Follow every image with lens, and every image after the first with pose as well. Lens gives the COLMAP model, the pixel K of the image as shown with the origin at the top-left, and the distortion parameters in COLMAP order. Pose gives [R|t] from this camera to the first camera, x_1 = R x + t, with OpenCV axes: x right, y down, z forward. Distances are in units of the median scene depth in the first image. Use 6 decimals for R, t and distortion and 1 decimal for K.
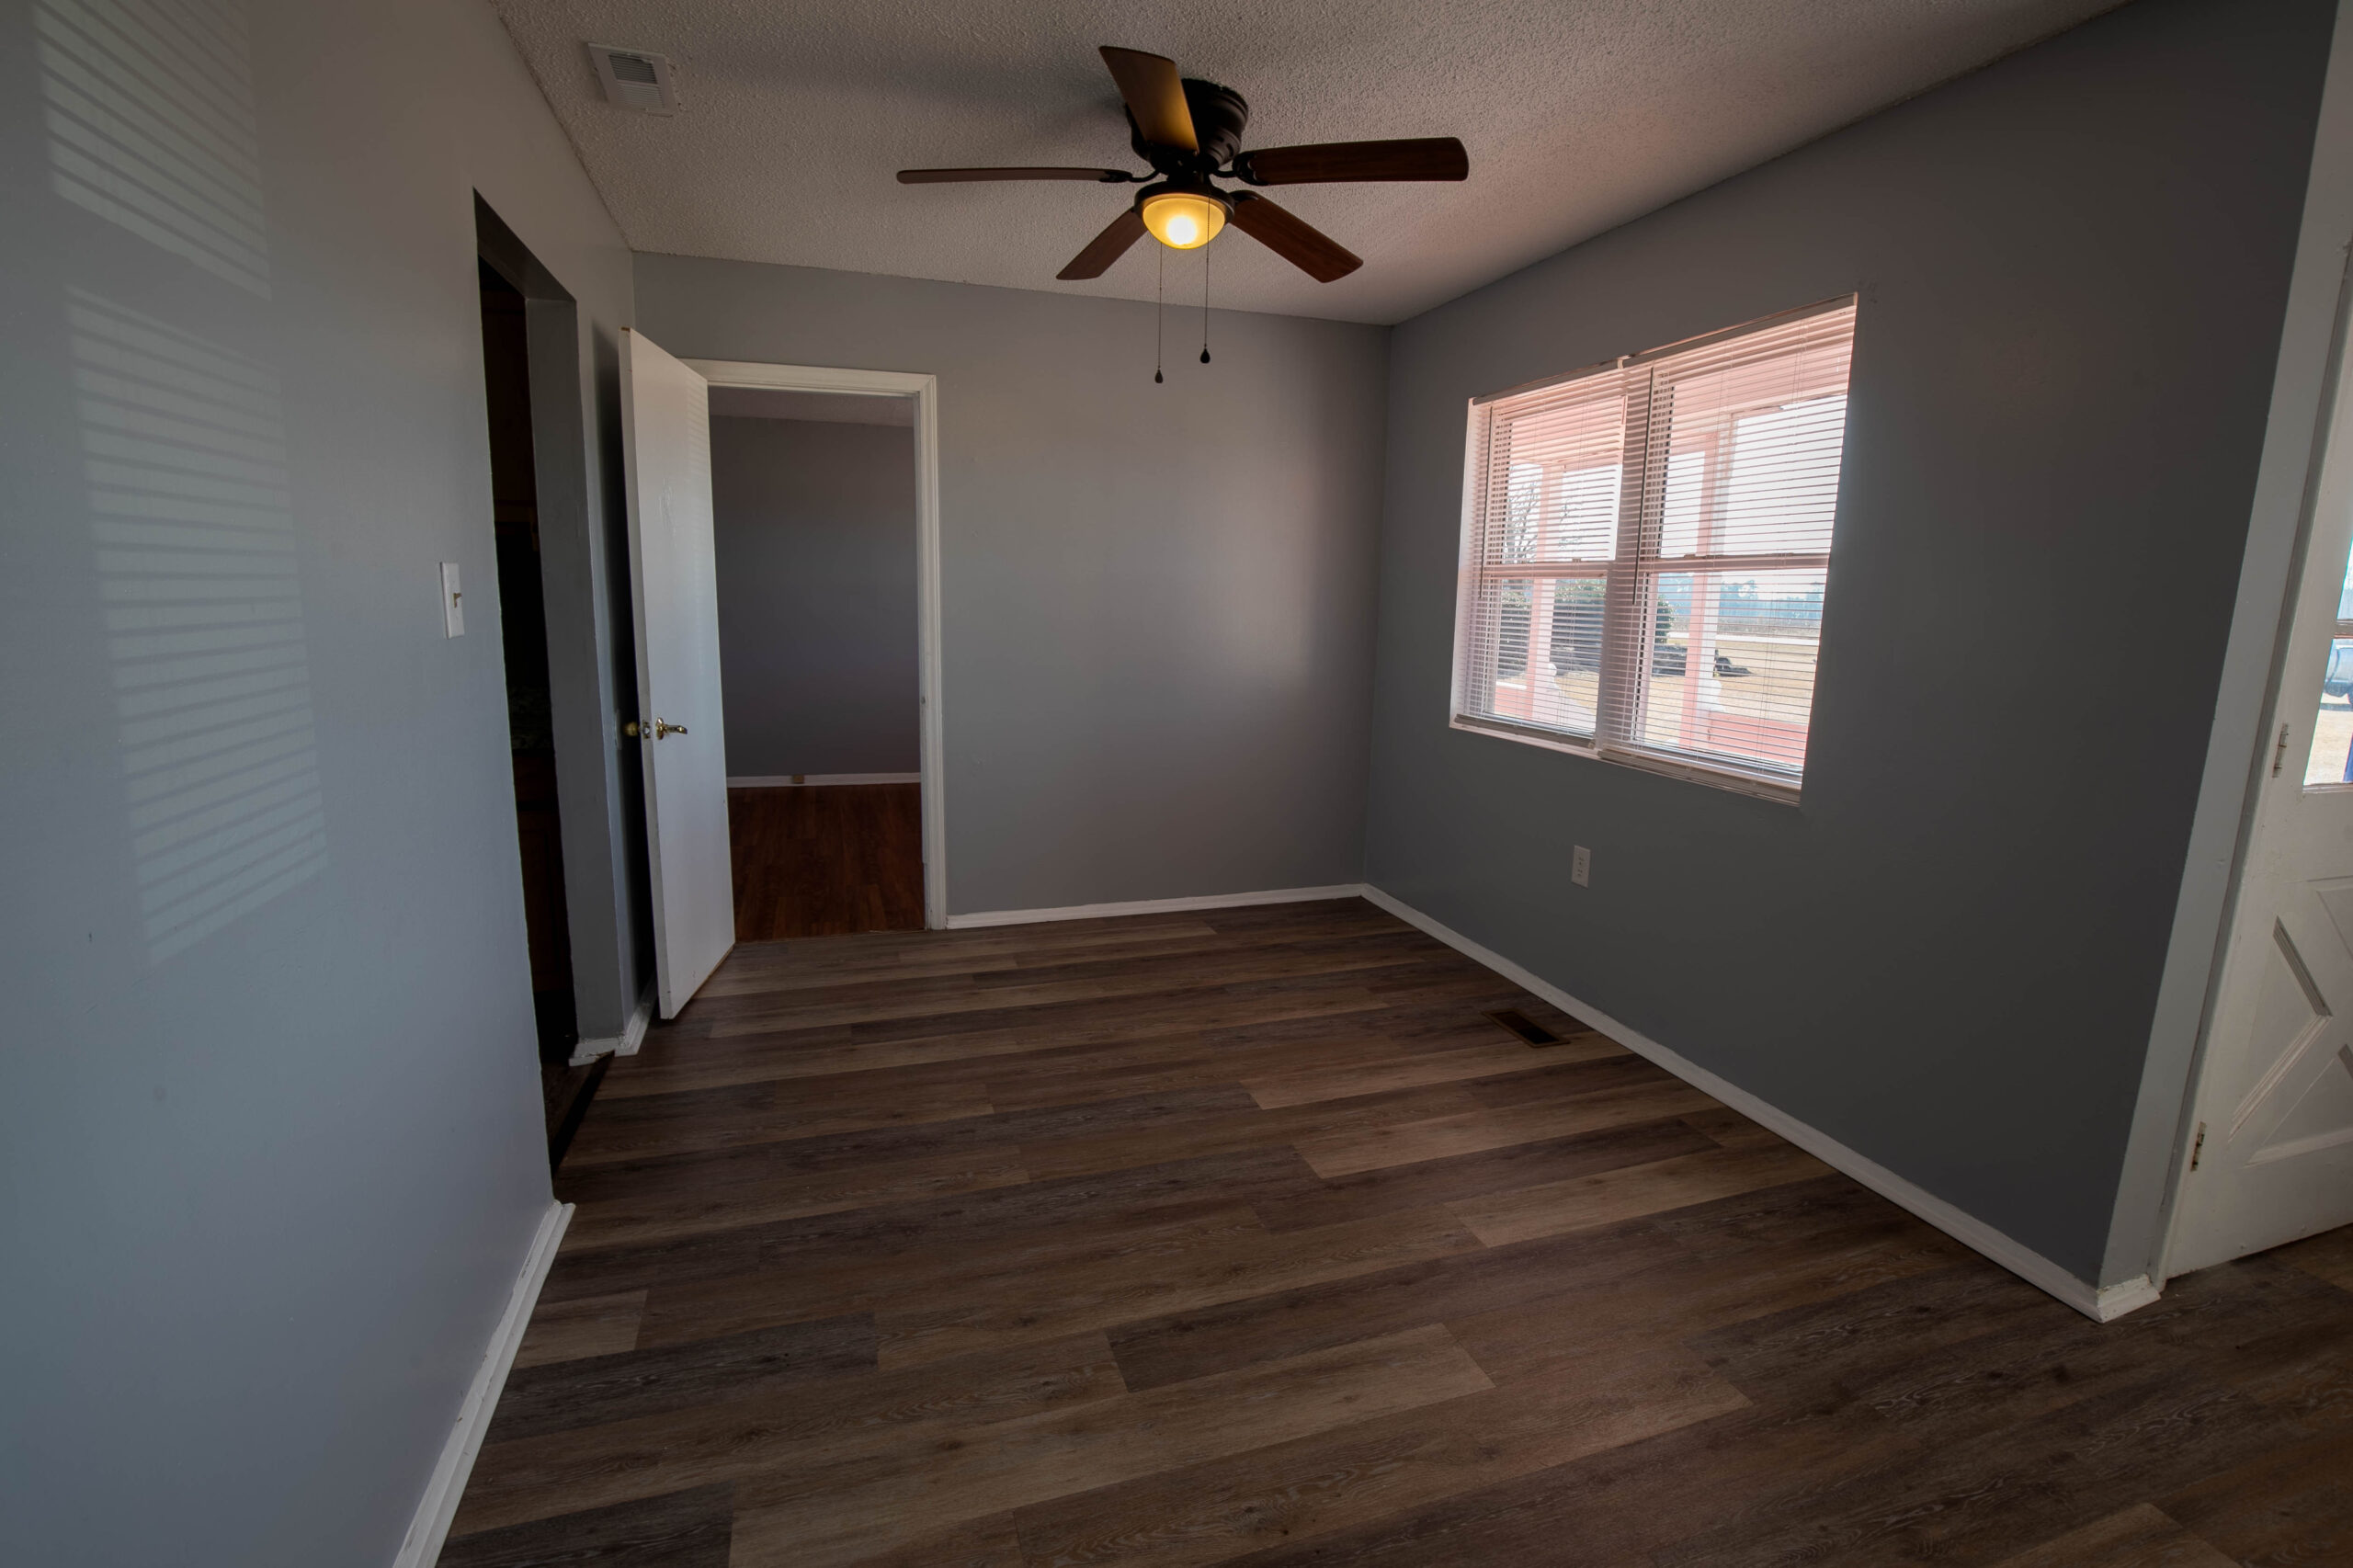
lens RADIAL K [[1091.3, 0, 1199.8], [0, 1091.3, 781.2], [0, 0, 1]] dist [-0.032730, 0.005734]
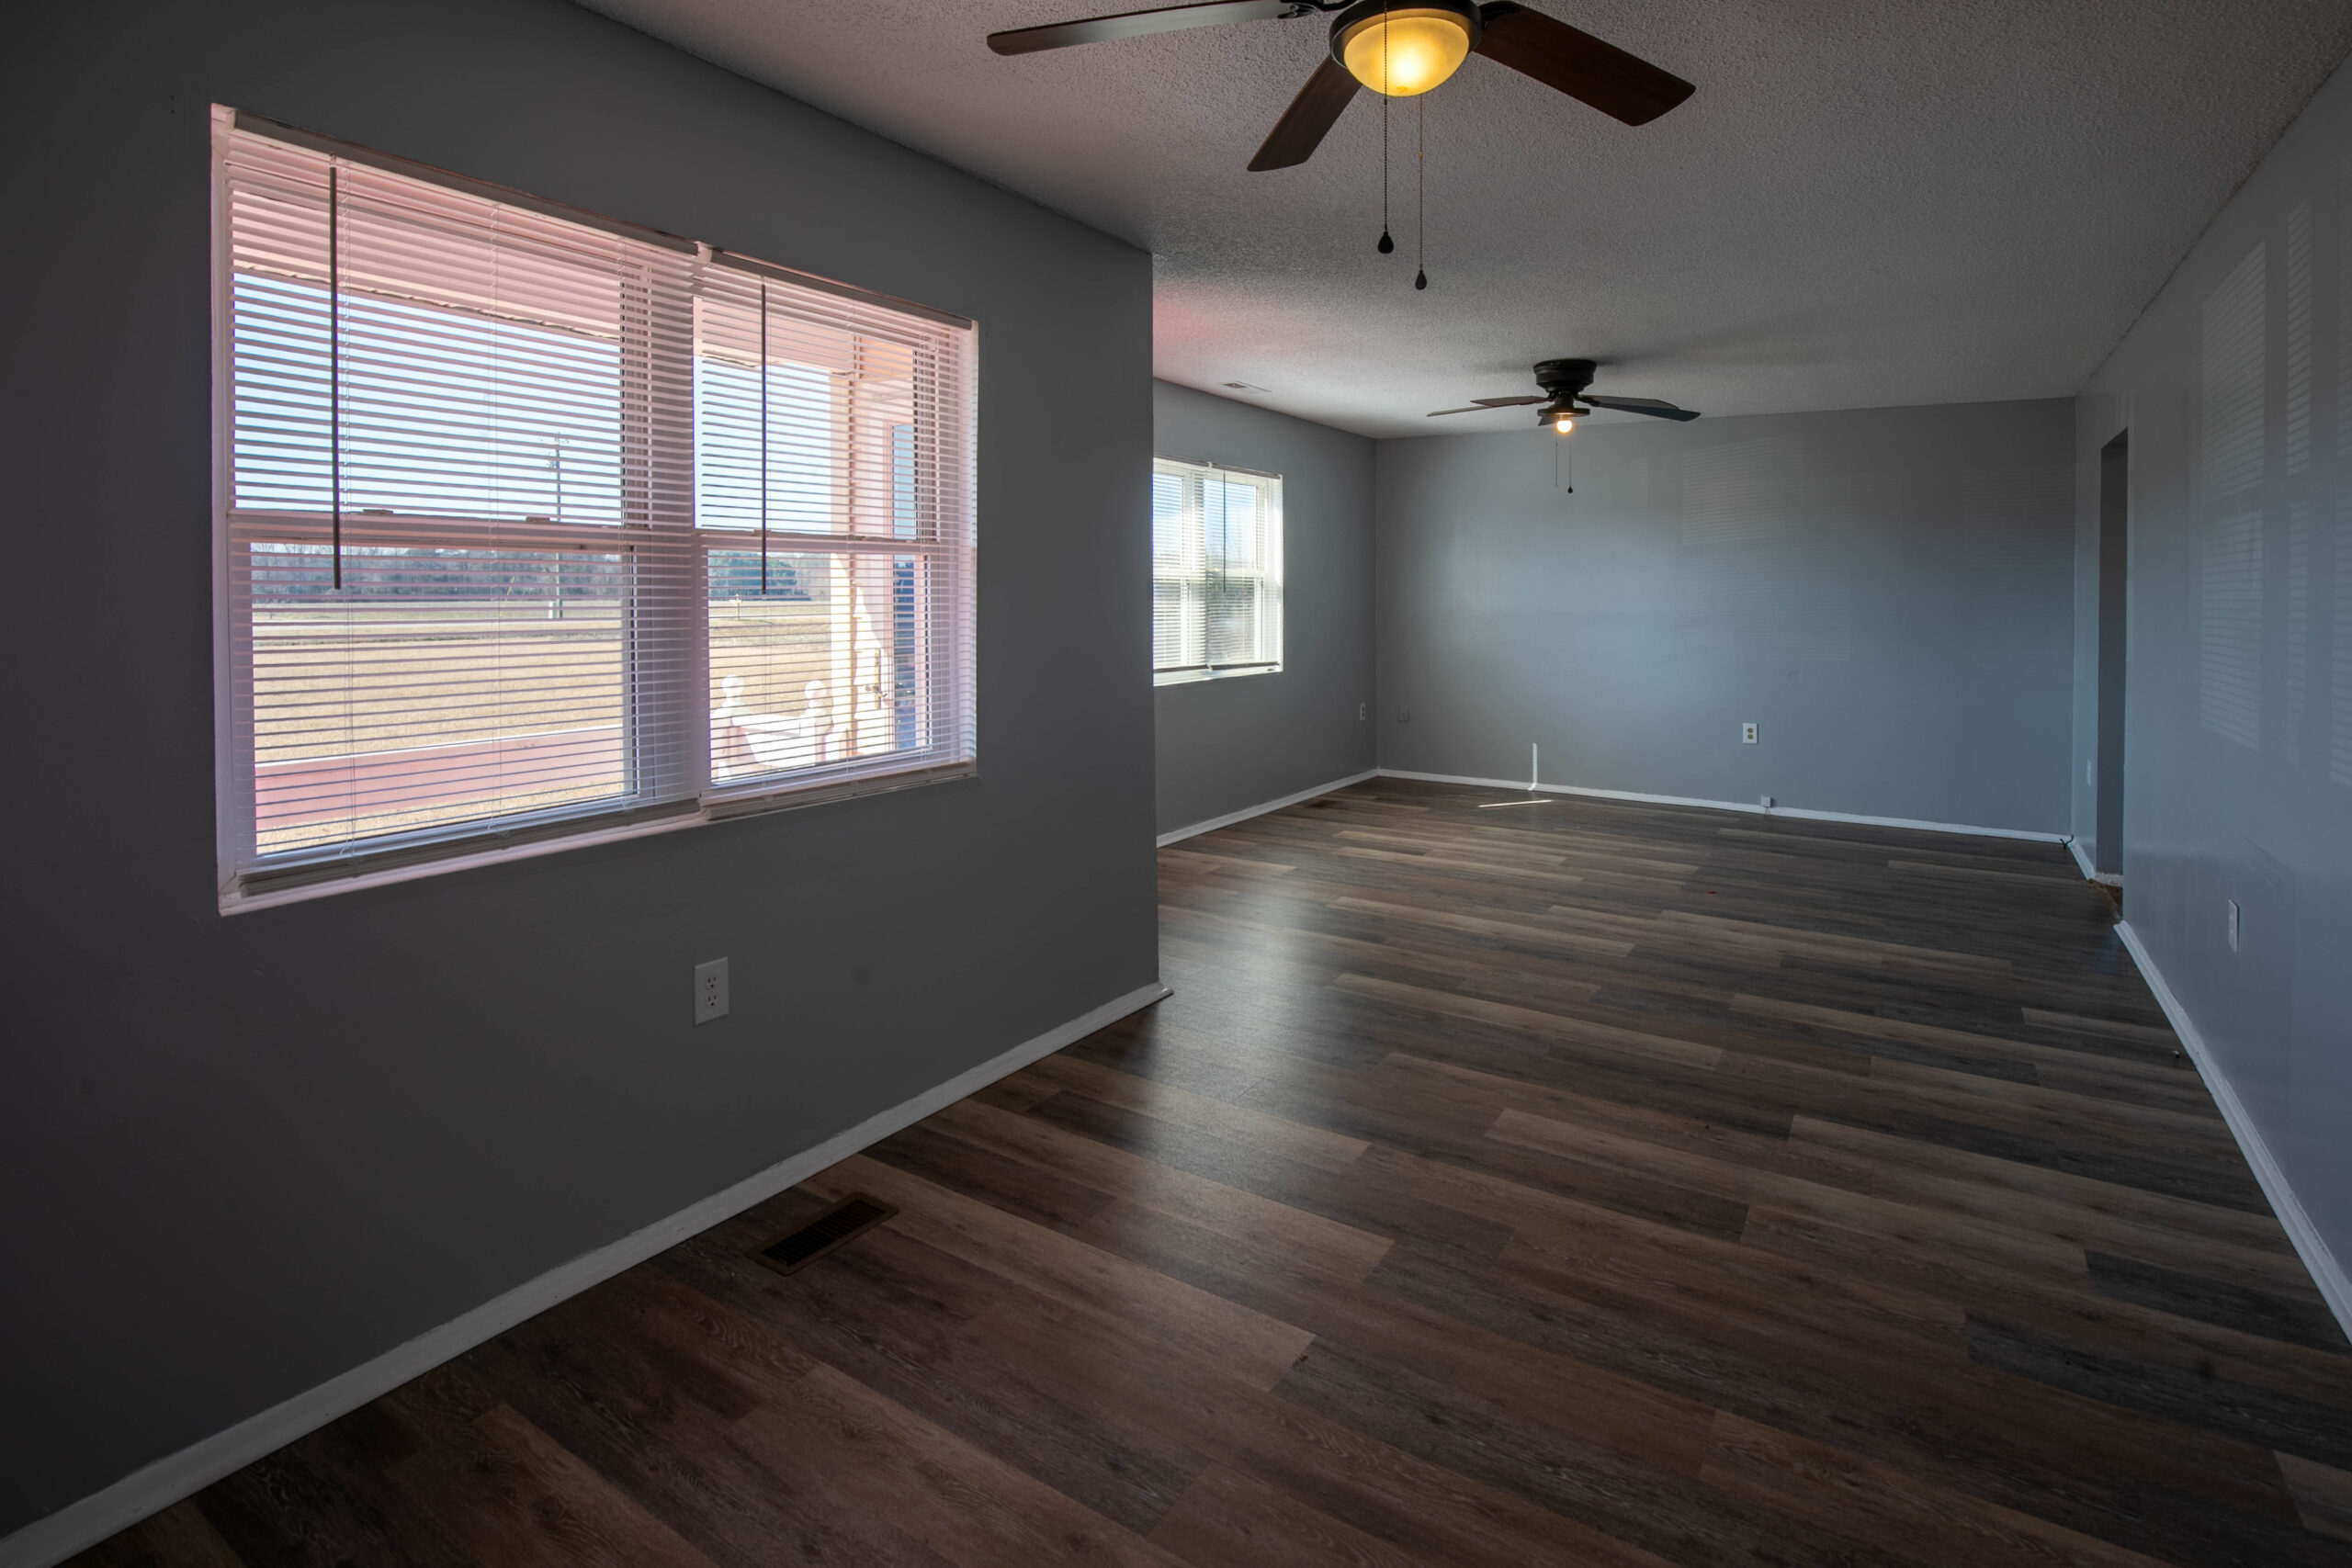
lens RADIAL K [[1173.8, 0, 1178.2], [0, 1173.8, 593.1], [0, 0, 1]] dist [-0.021648, -0.000644]
pose [[-0.625262, -0.029305, 0.779865, -0.442657], [0.108203, 0.986388, 0.123818, -0.259655], [-0.772878, 0.161803, -0.613580, 1.425363]]
